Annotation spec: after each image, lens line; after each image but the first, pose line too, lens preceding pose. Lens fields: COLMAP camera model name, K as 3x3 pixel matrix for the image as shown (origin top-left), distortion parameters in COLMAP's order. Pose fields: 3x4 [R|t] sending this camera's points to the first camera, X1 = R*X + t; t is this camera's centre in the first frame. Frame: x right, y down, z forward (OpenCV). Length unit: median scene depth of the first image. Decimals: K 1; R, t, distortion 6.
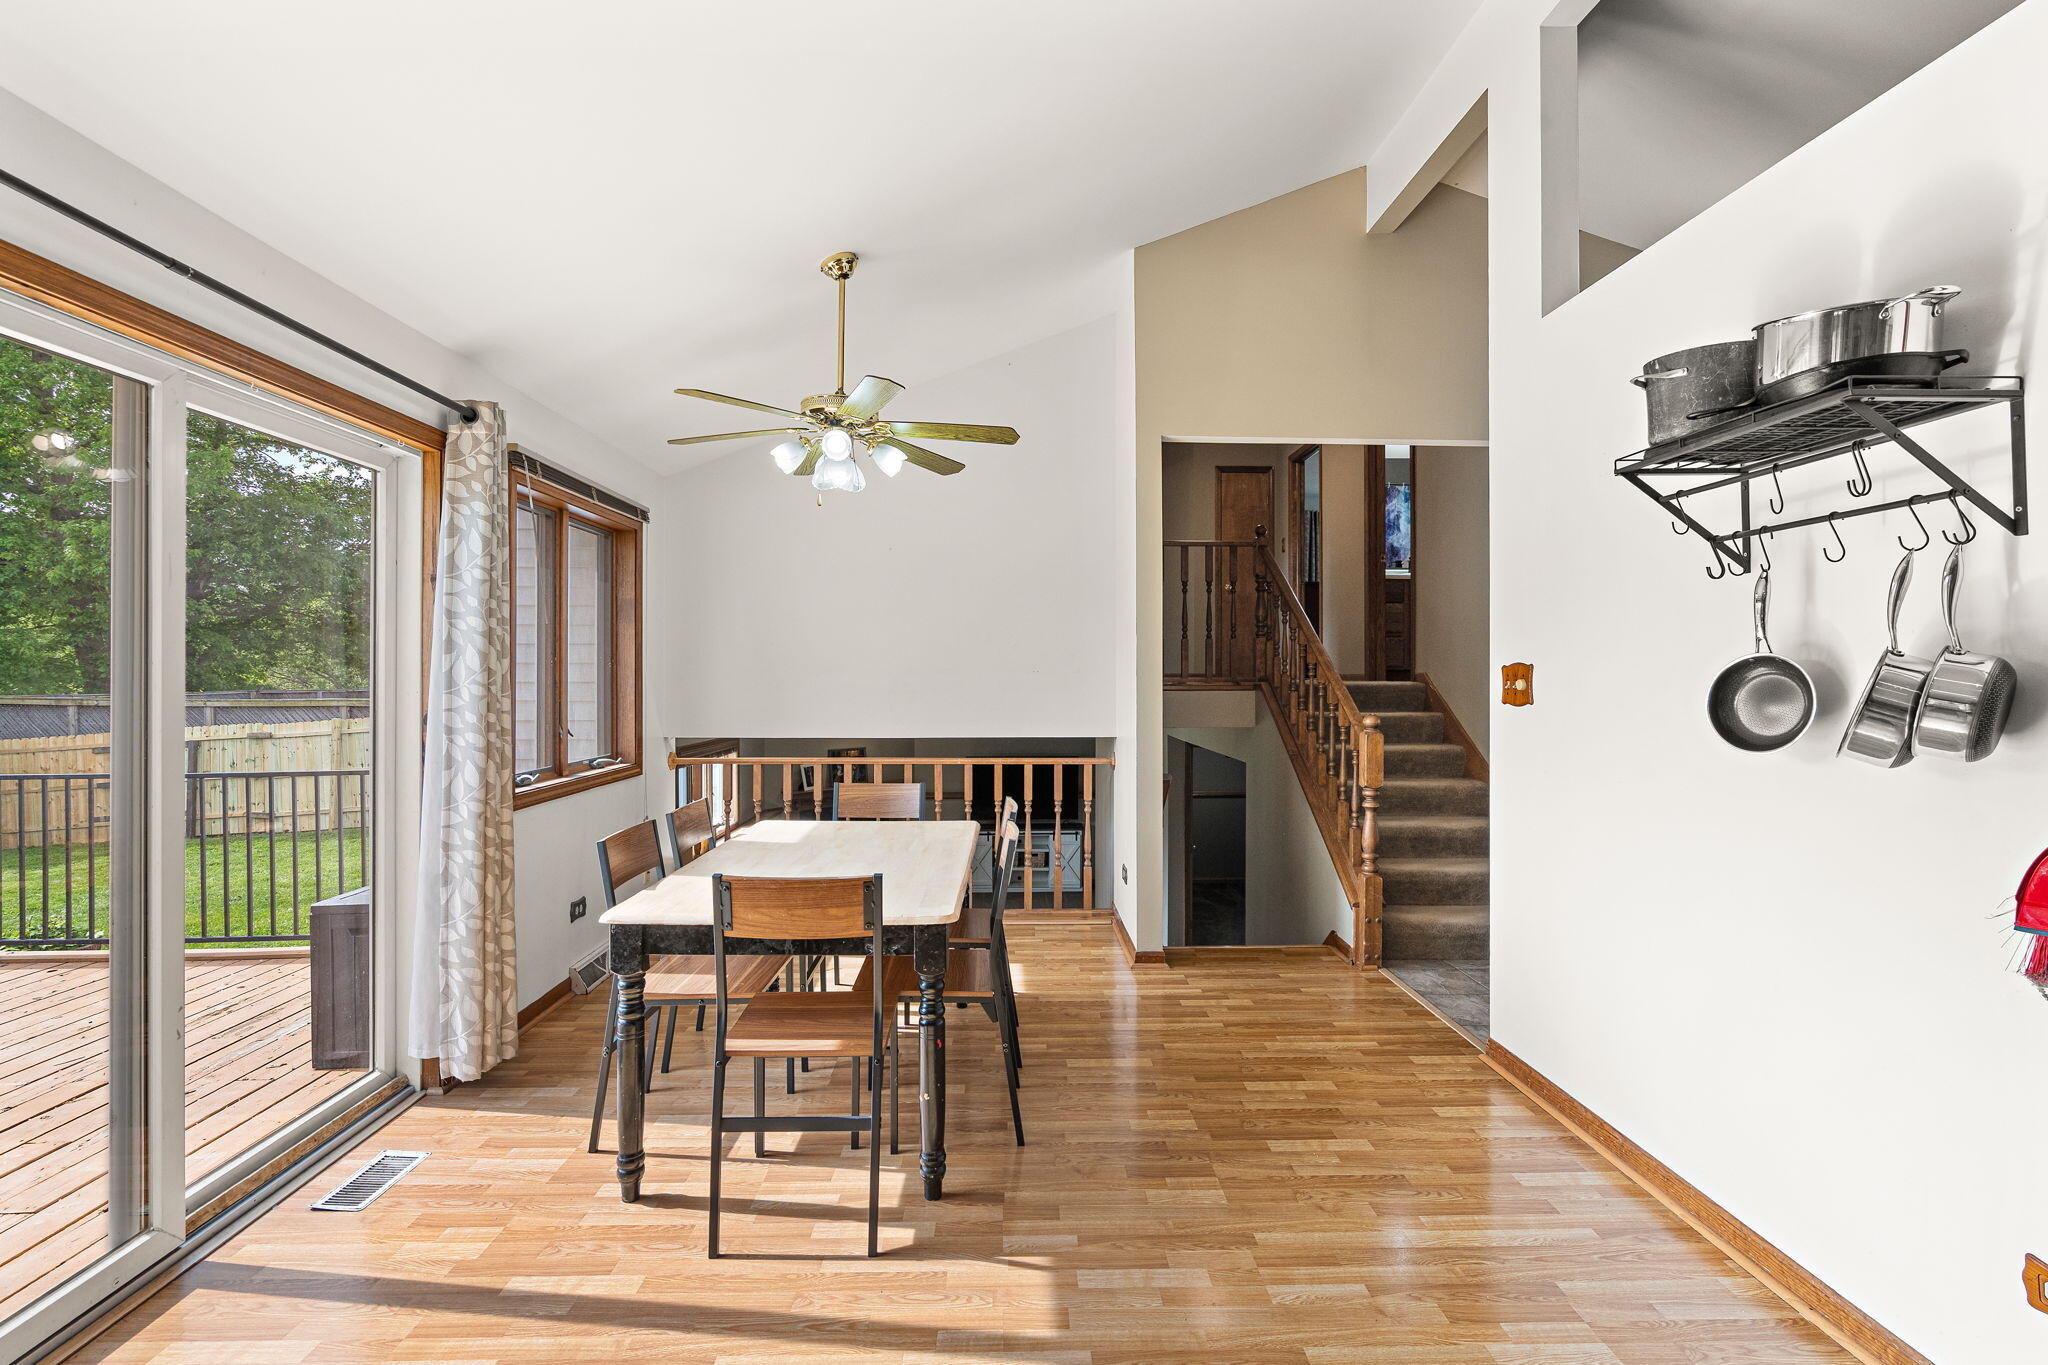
lens RADIAL K [[939.0, 0, 1019.8], [0, 939.0, 681.9], [0, 0, 1]] dist [0.000629, 0.000710]
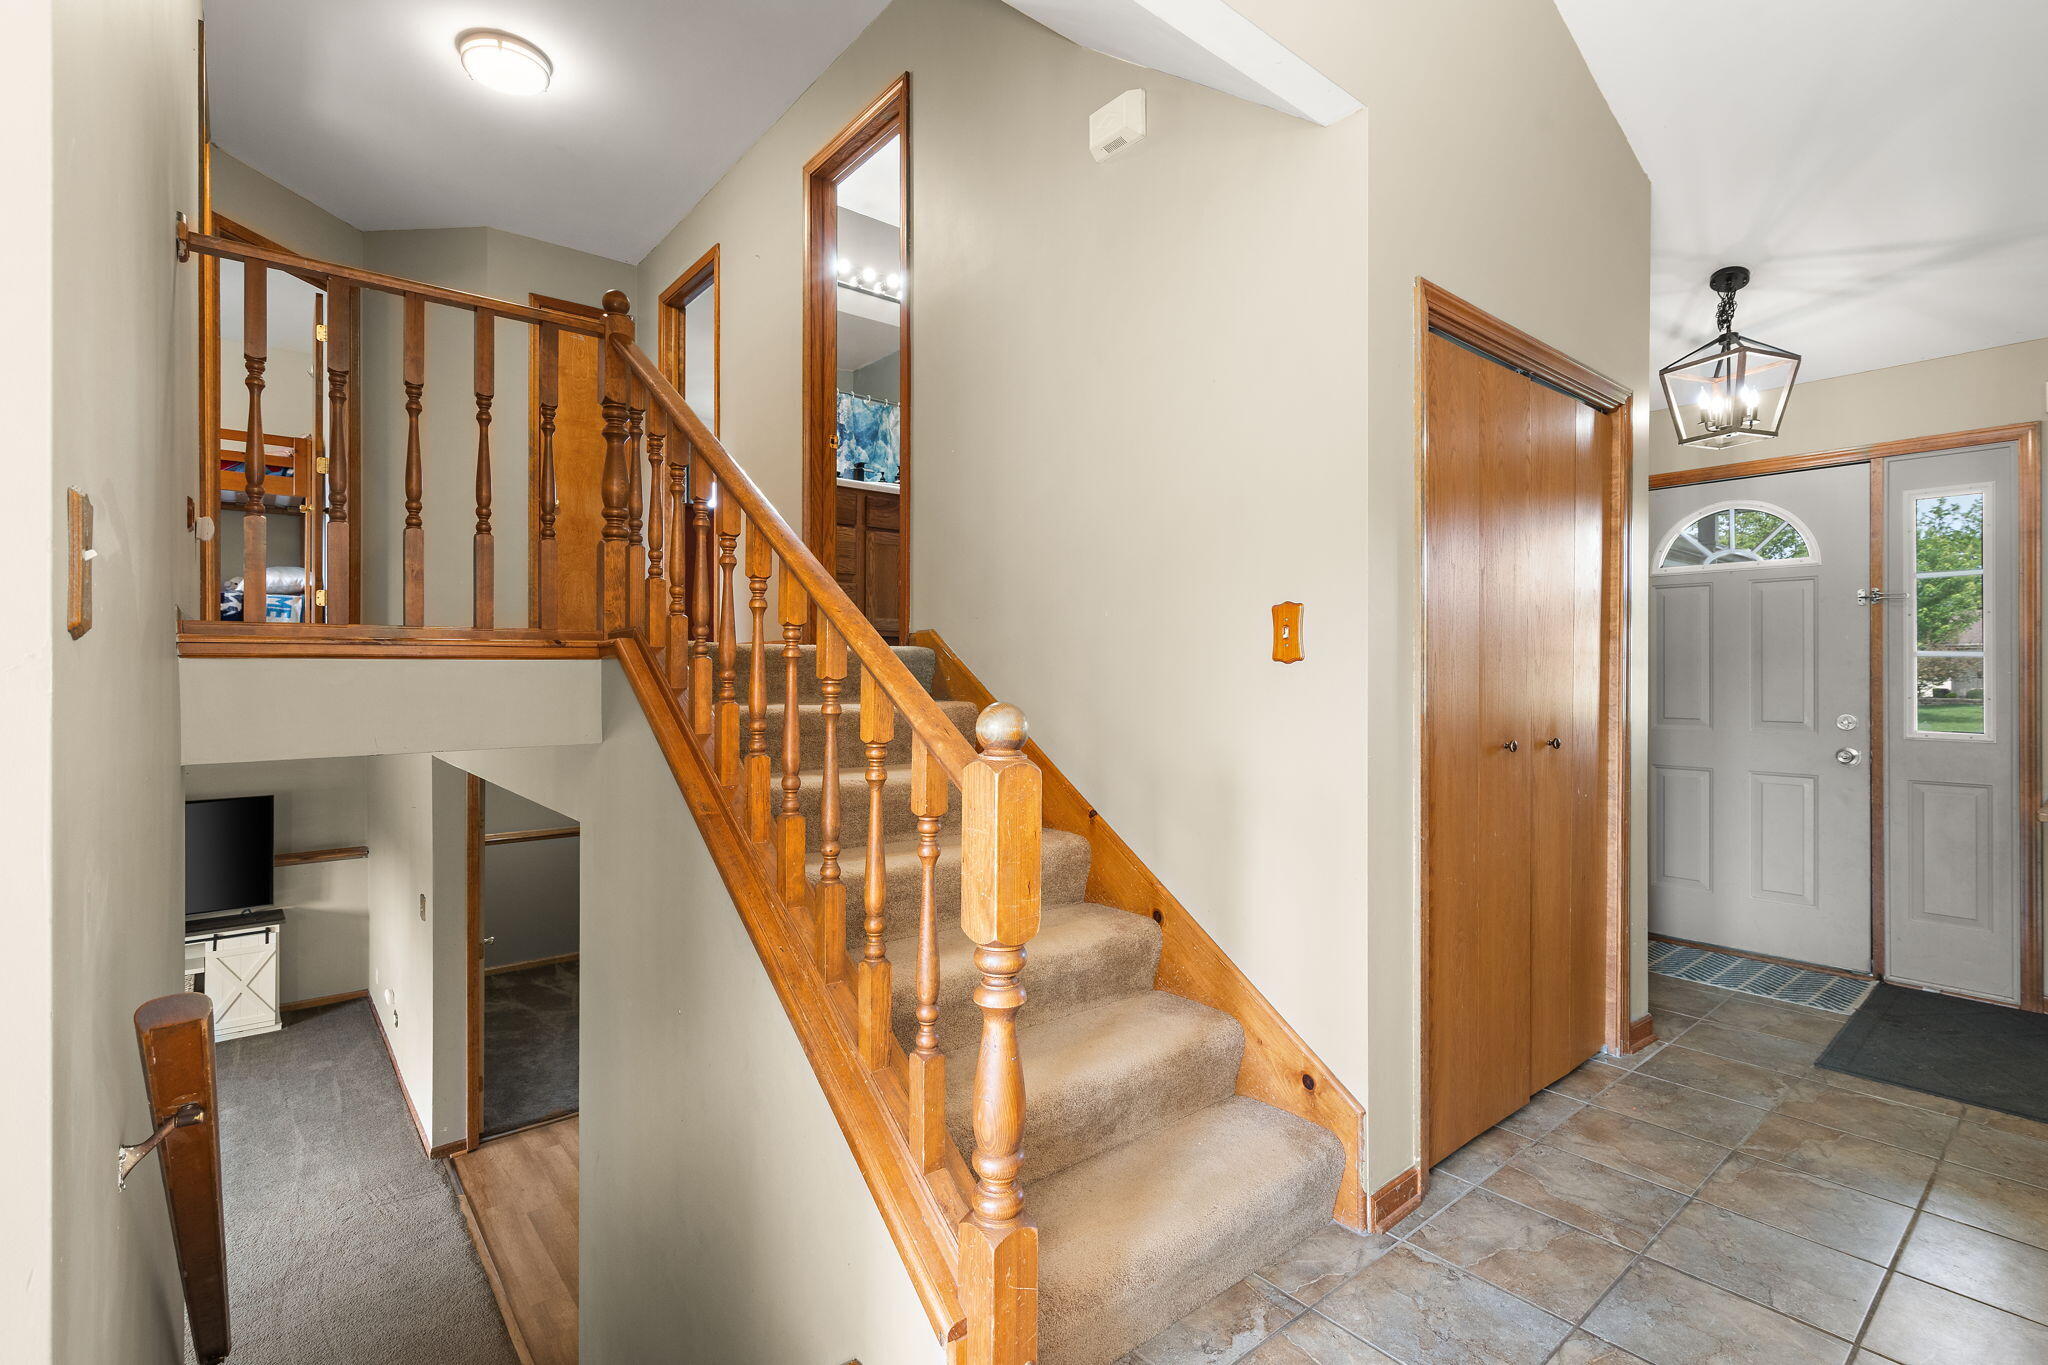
lens RADIAL K [[939.0, 0, 1024.1], [0, 939.0, 673.5], [0, 0, 1]] dist [0.000629, 0.000710]
pose [[0.784476, 0.000565, 0.620159, 0.141015], [0.002098, 0.999991, -0.003565, 0.018618], [-0.620155, 0.004098, 0.784468, 0.565601]]
